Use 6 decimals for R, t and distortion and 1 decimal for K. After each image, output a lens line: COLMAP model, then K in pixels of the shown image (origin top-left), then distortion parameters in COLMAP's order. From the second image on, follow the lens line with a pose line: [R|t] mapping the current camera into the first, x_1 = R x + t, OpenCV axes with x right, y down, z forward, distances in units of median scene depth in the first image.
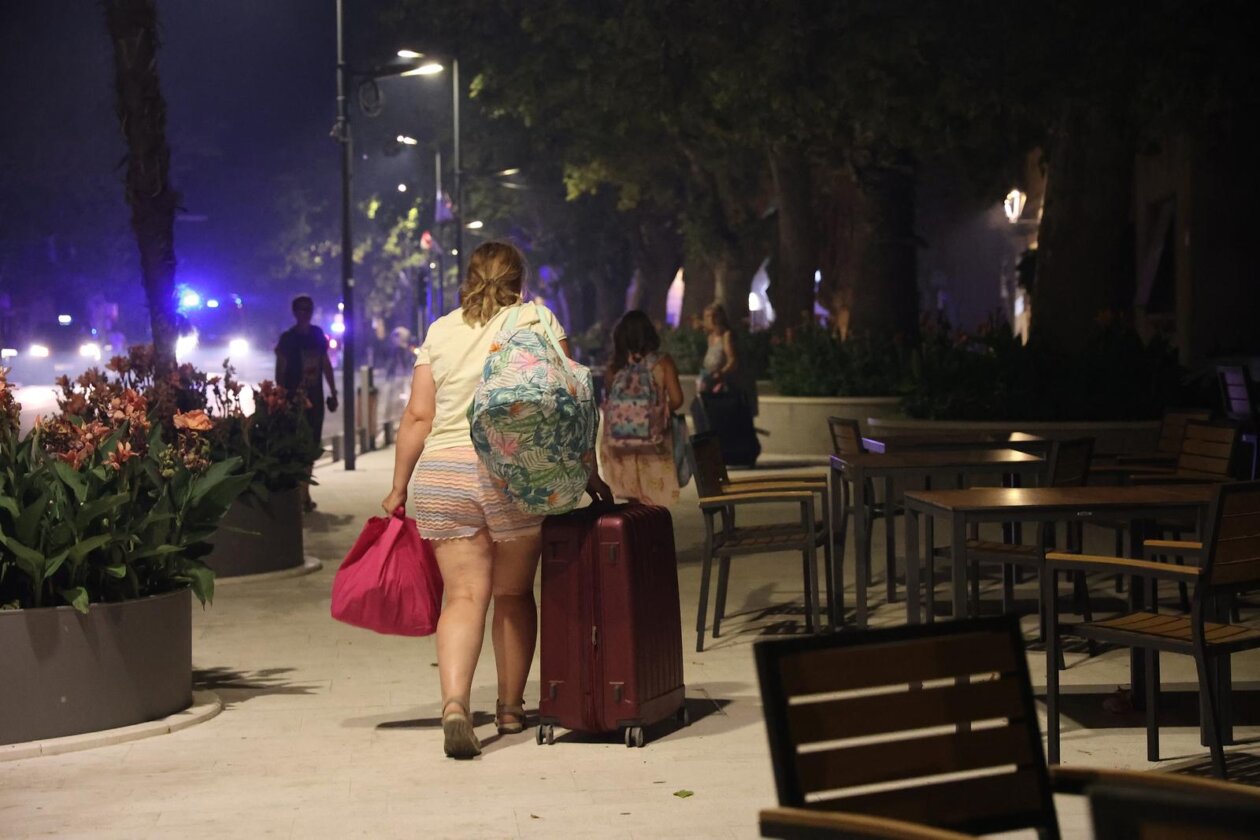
lens RADIAL K [[2872.1, 0, 631.7], [0, 2872.1, 422.8], [0, 0, 1]] dist [0.435768, 0.000000]
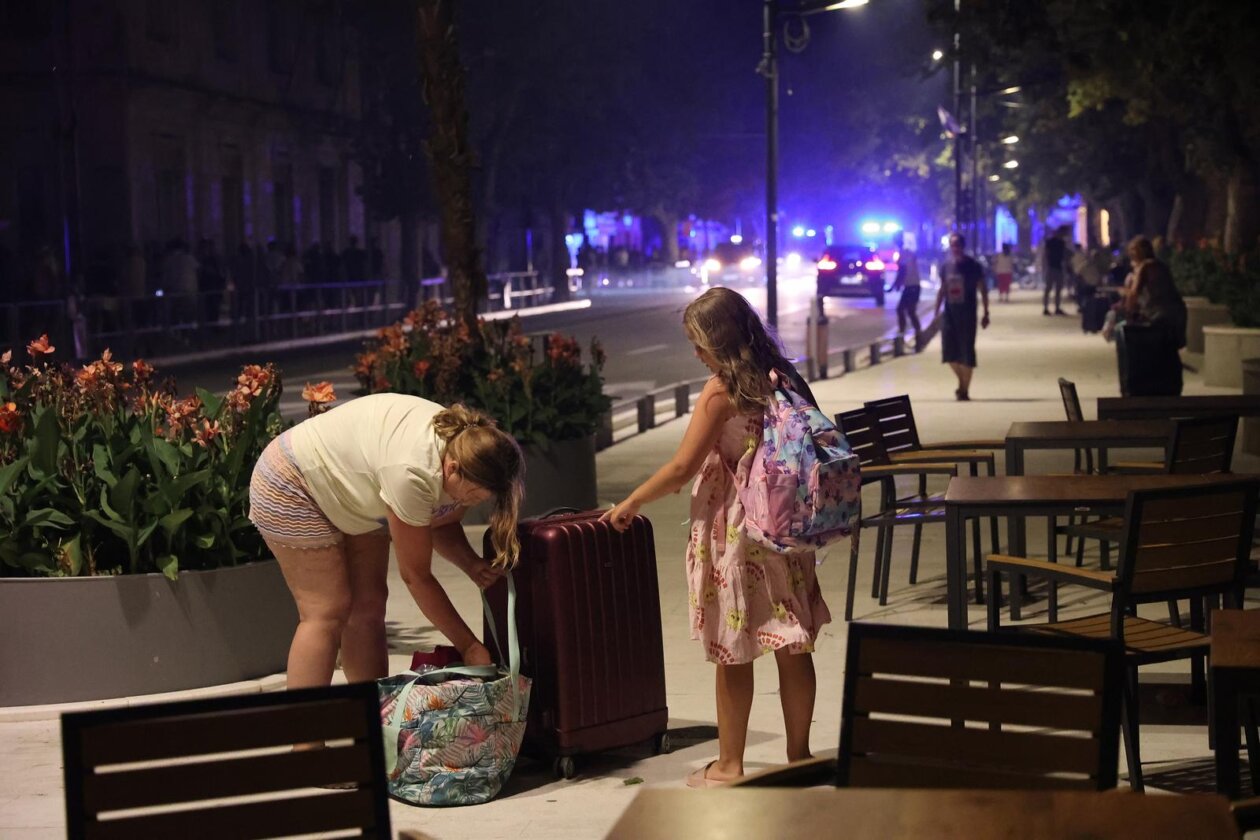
lens RADIAL K [[2872.1, 0, 634.7], [0, 2872.1, 420.7], [0, 0, 1]] dist [0.435768, 0.000000]
pose [[0.966588, 0.011069, -0.256095, 0.166586], [-0.001275, 0.999262, 0.038378, -0.023073], [0.256331, -0.036769, 0.965889, 0.009057]]
